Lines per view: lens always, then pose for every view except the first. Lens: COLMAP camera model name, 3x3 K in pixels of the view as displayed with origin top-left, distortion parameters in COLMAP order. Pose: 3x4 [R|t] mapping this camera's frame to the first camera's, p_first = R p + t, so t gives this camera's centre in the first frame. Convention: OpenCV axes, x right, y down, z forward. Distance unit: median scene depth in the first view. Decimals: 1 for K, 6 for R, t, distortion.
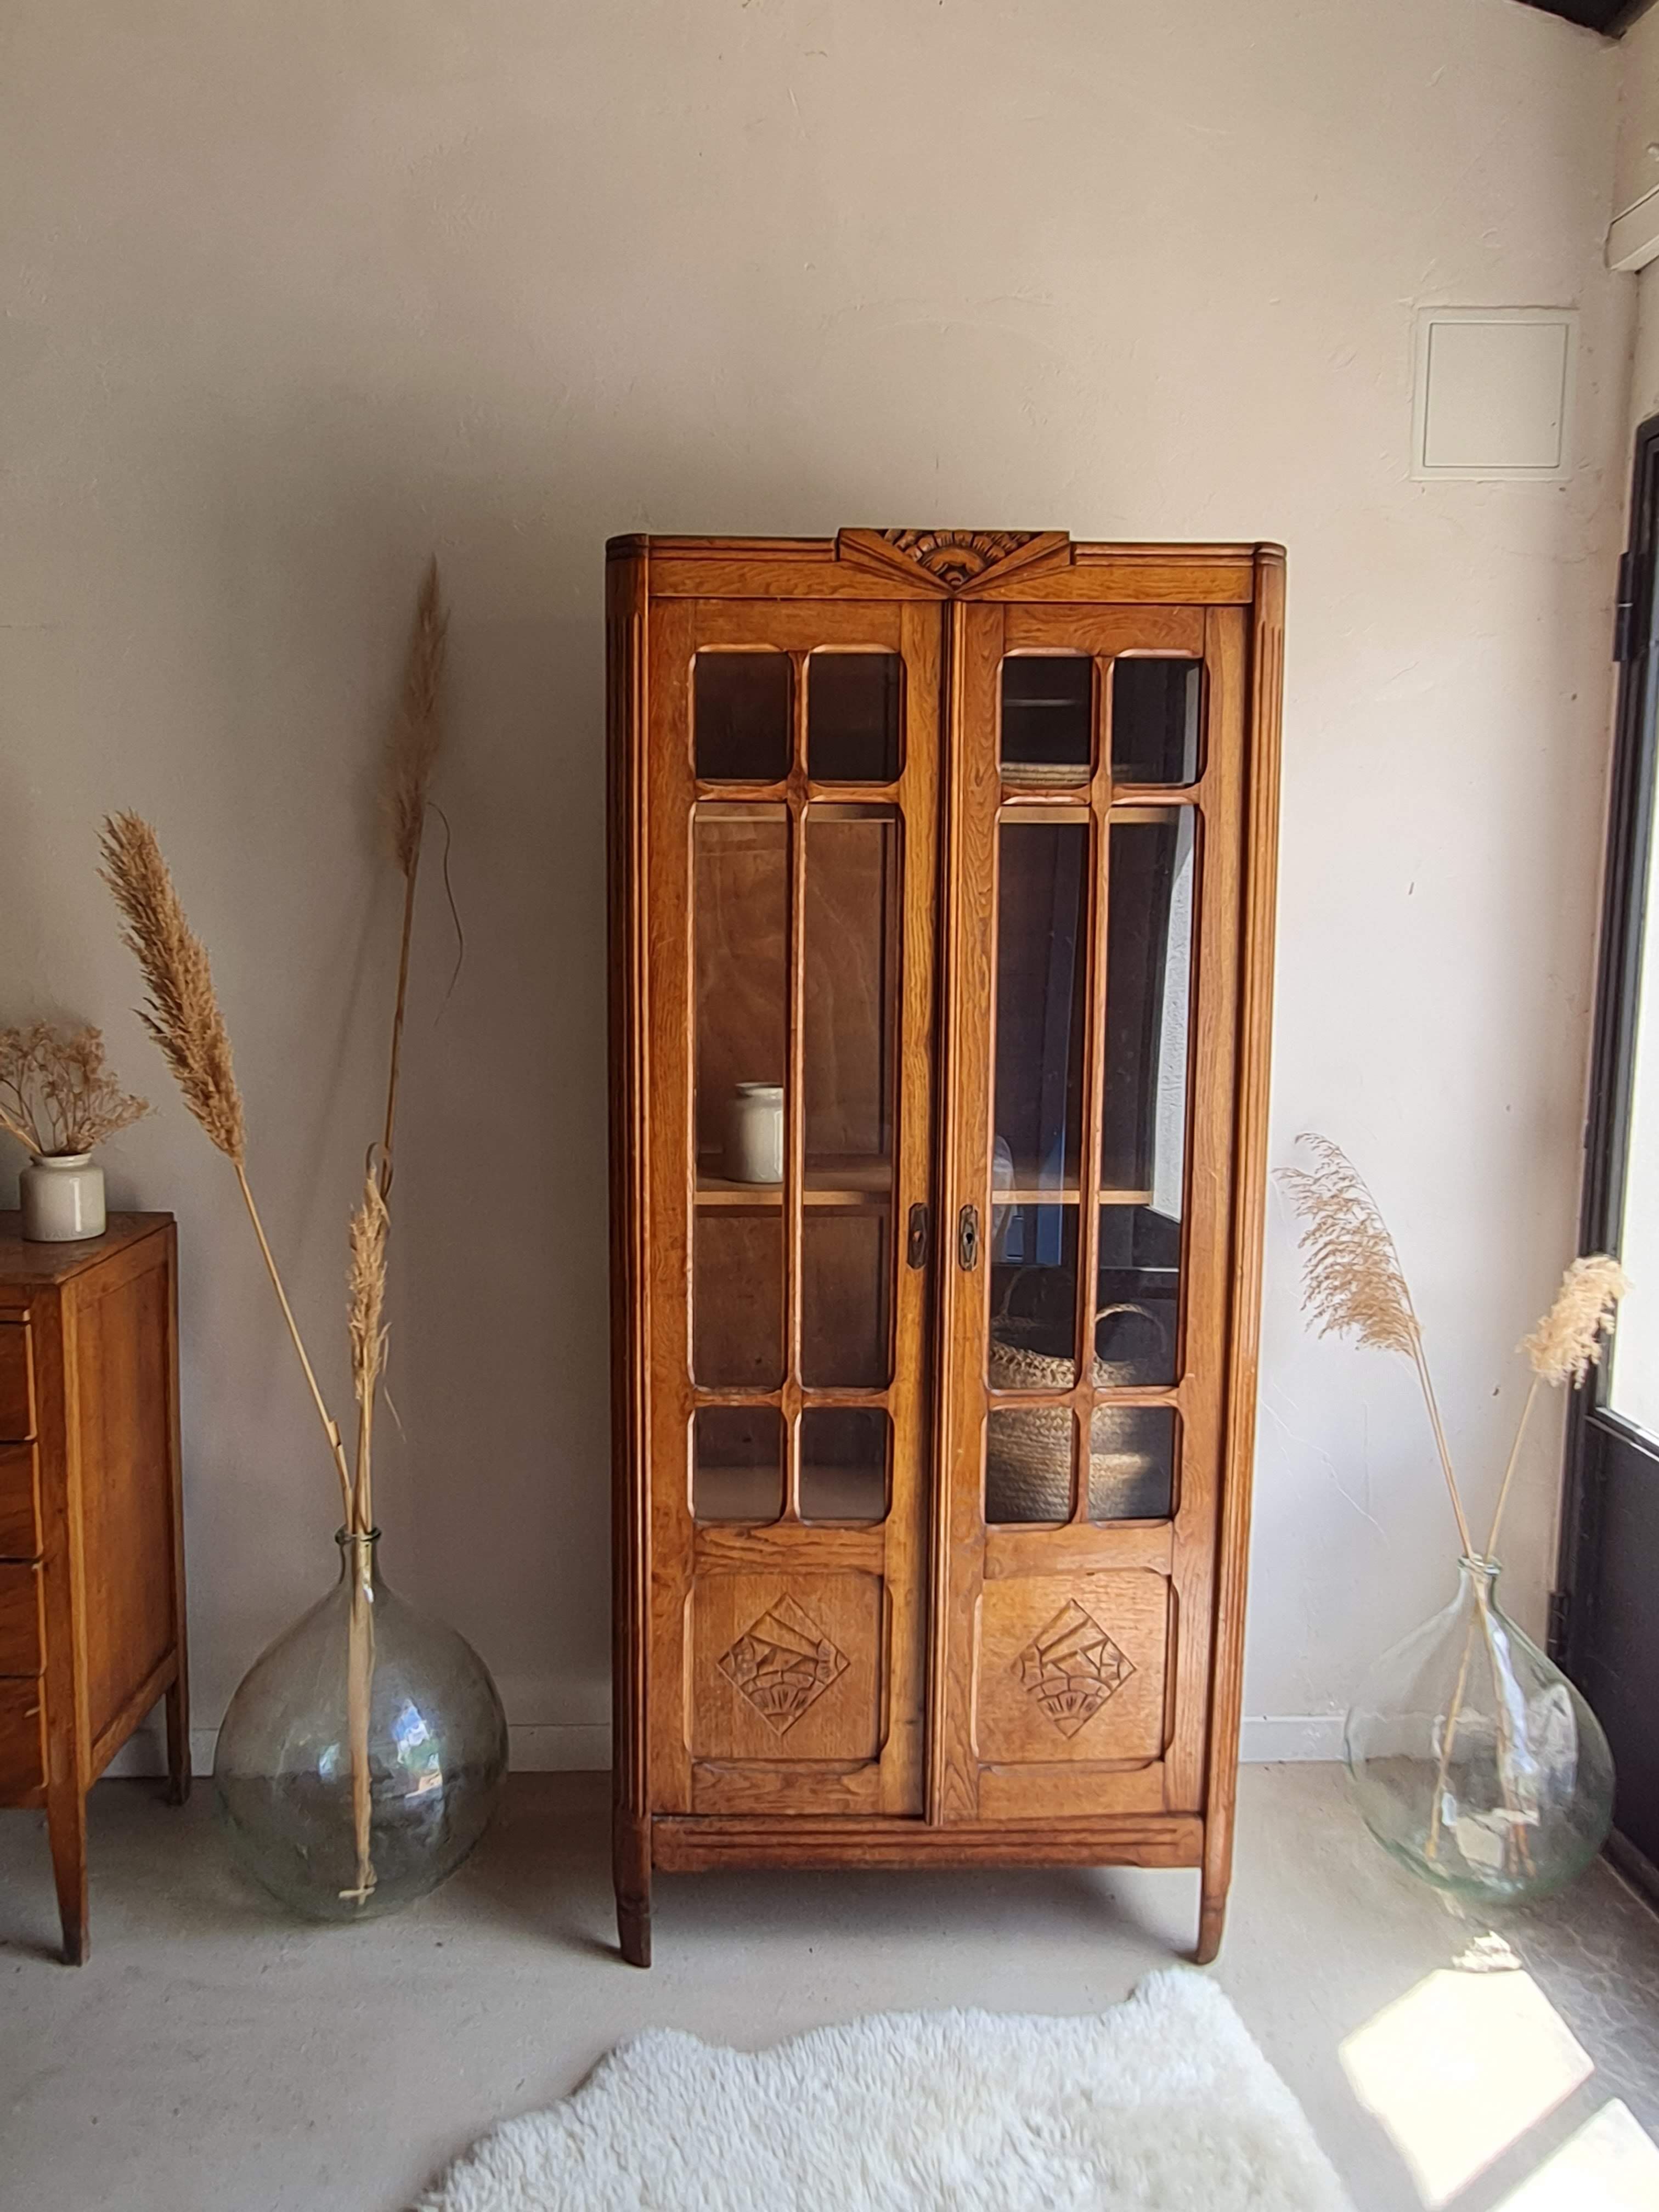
lens RADIAL K [[1595.3, 0, 763.6], [0, 1595.3, 1067.4], [0, 0, 1]] dist [-0.017000, 0.022331]
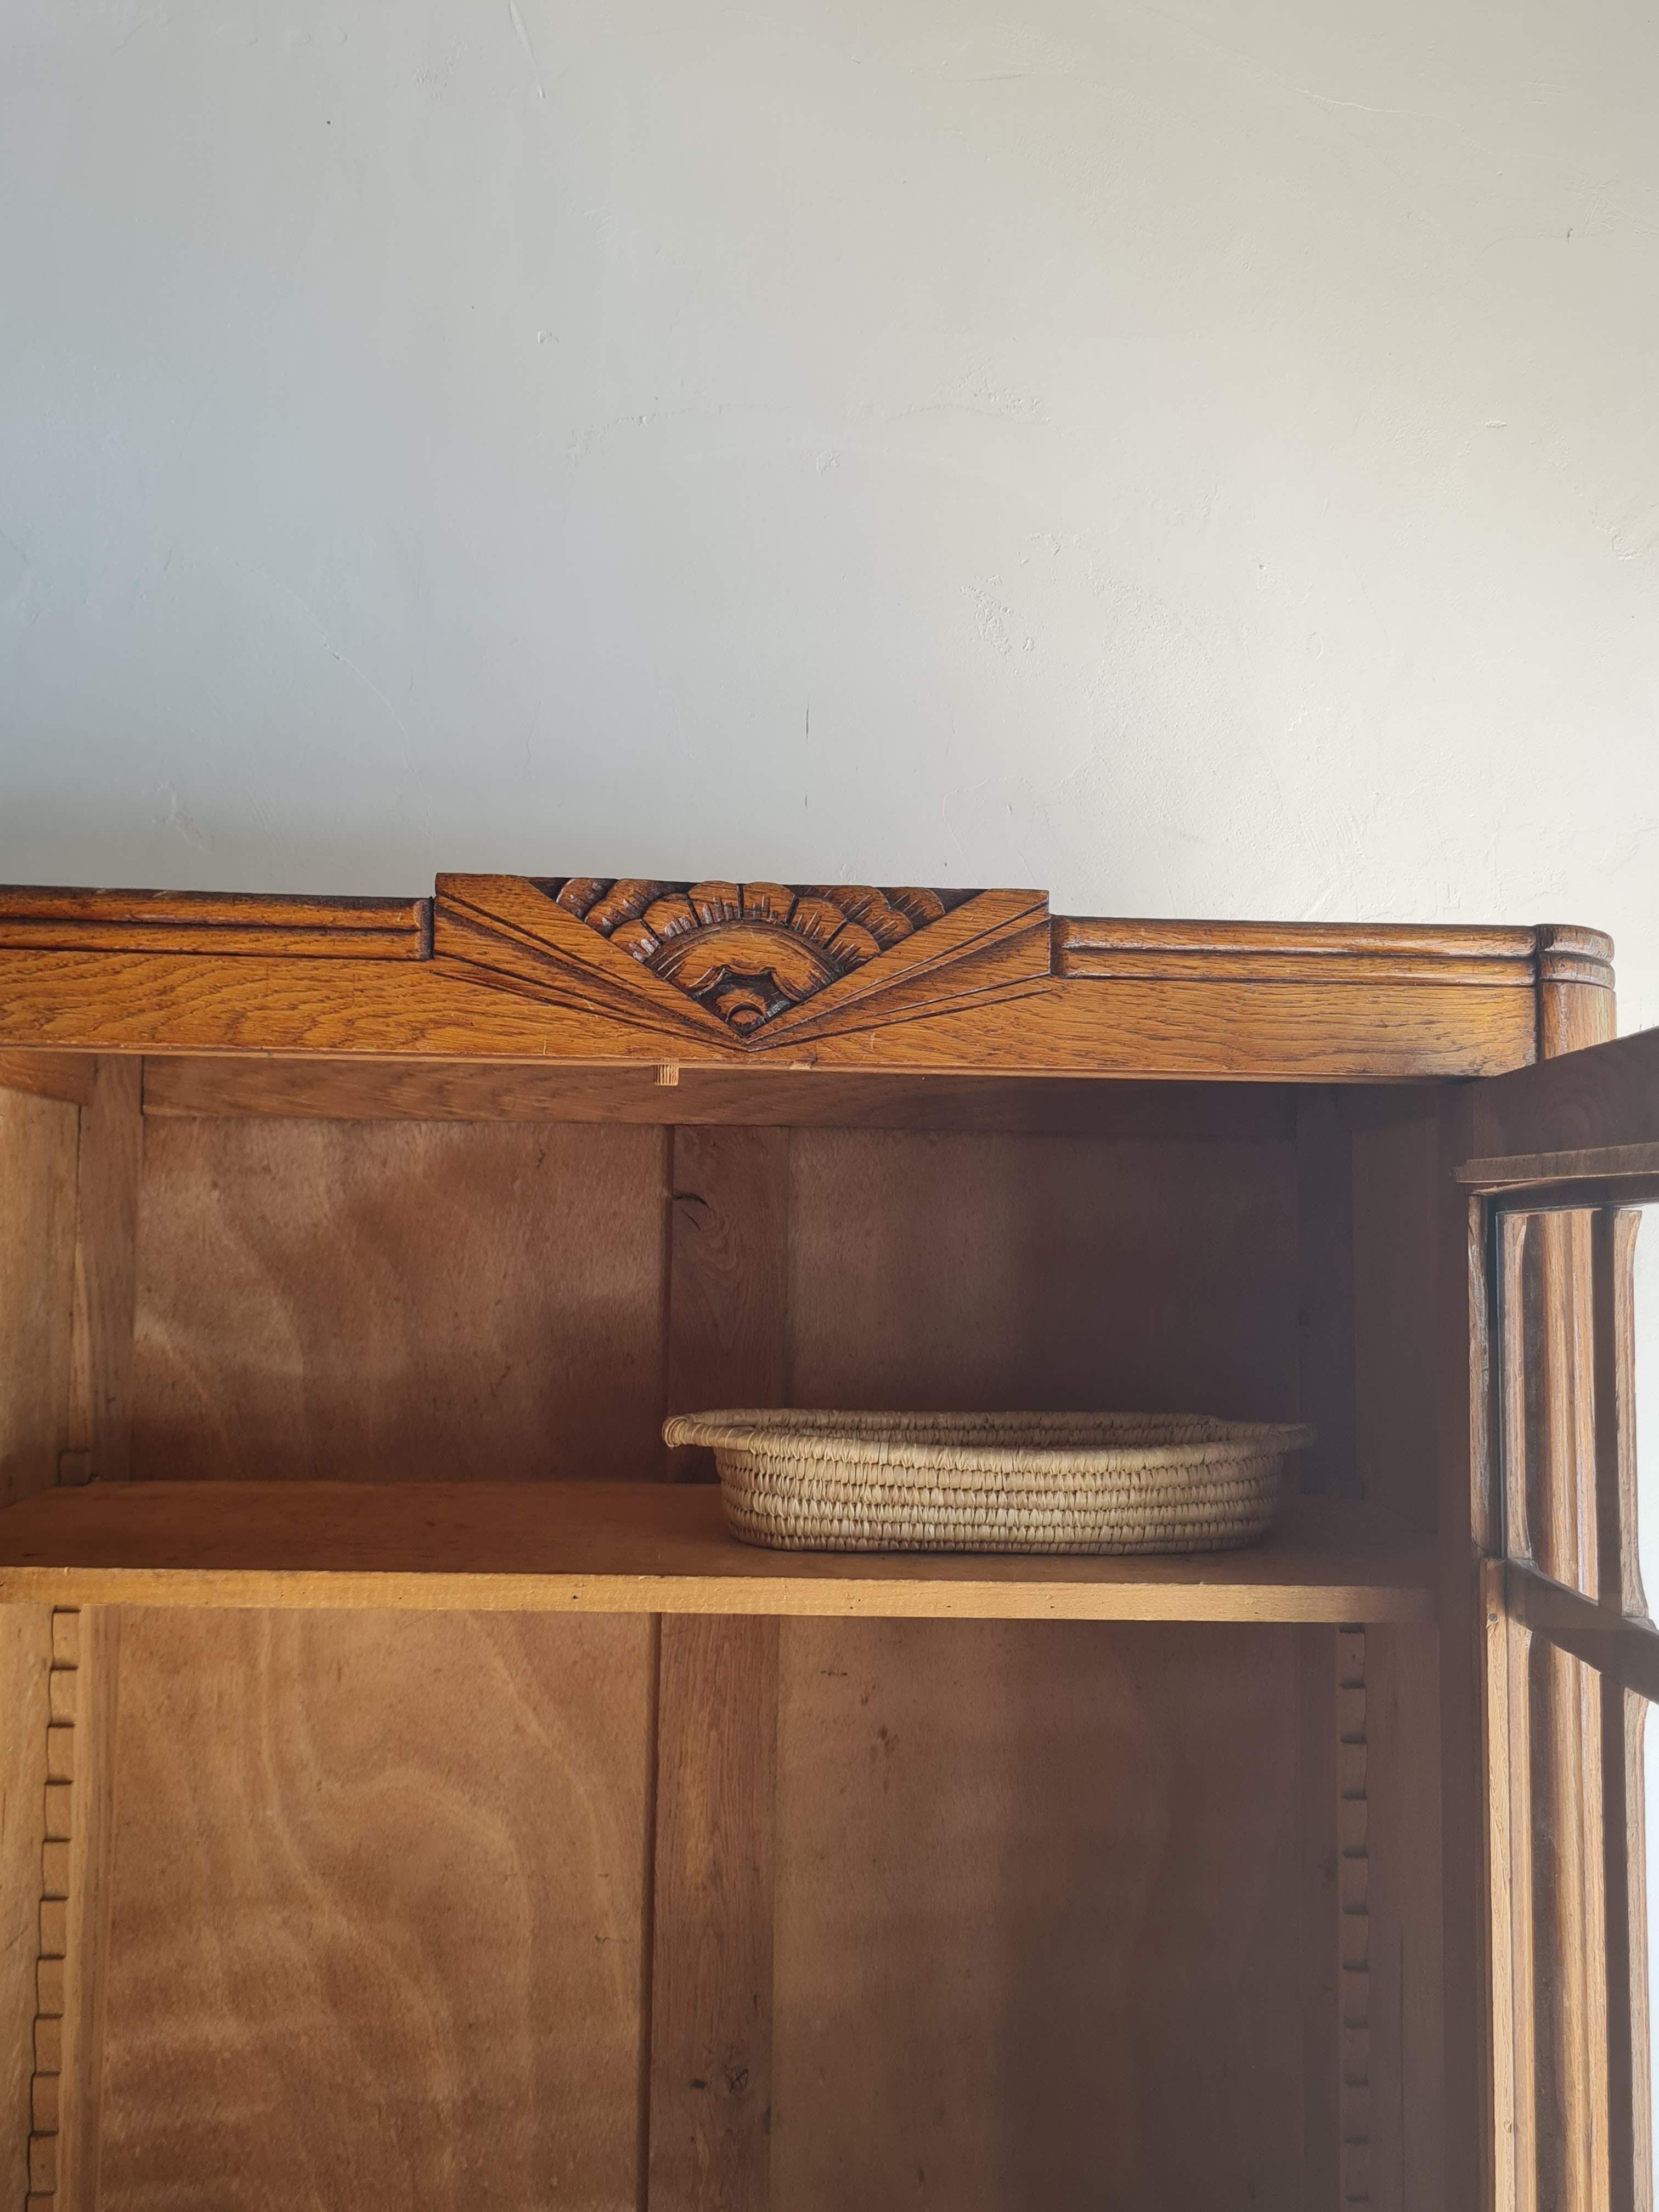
lens RADIAL K [[1967.9, 0, 816.4], [0, 1967.9, 1122.9], [0, 0, 1]] dist [0.041973, -0.034387]
pose [[0.999819, 0.015166, 0.011484, 0.124235], [-0.012798, 0.982880, -0.183803, -0.183269], [-0.014075, 0.183622, 0.982896, 0.515387]]
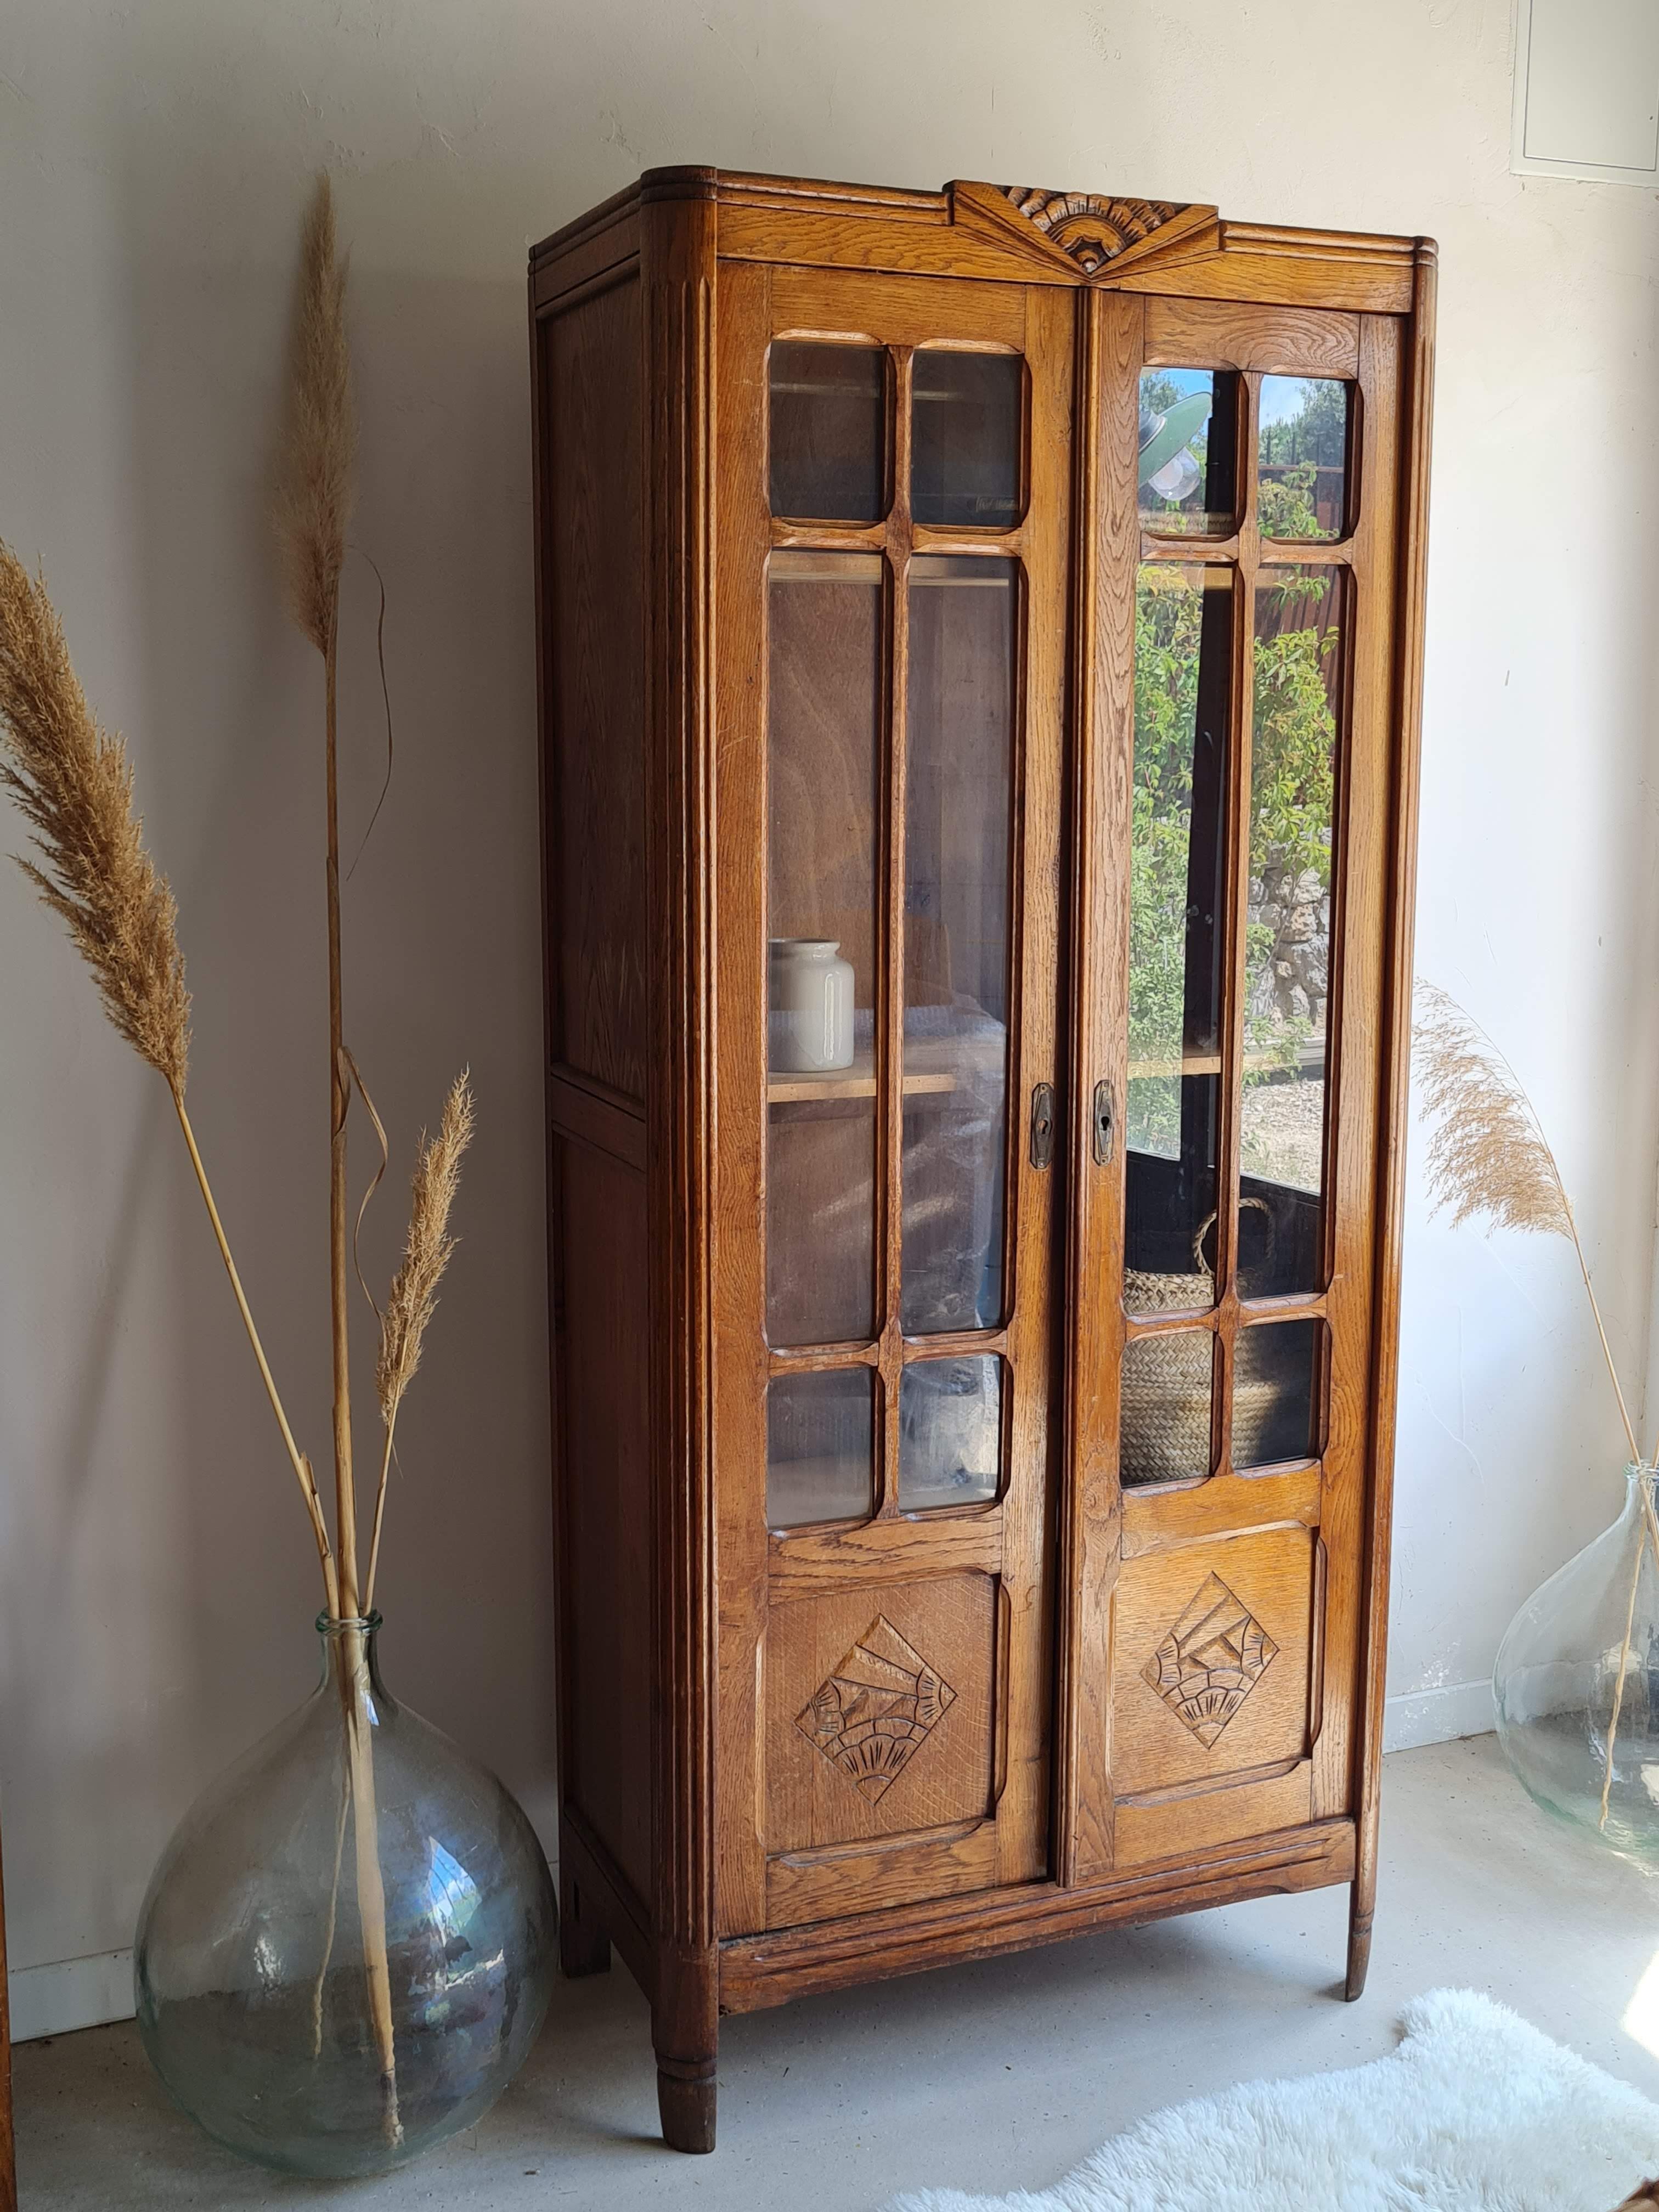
lens RADIAL K [[2328.4, 0, 813.9], [0, 2328.4, 1082.3], [0, 0, 1]] dist [0.023787, 0.000000]
pose [[0.933559, -0.057754, 0.353740, -0.396546], [0.043083, 0.997859, 0.049217, 0.024302], [-0.355825, -0.030707, 0.934048, -0.009953]]
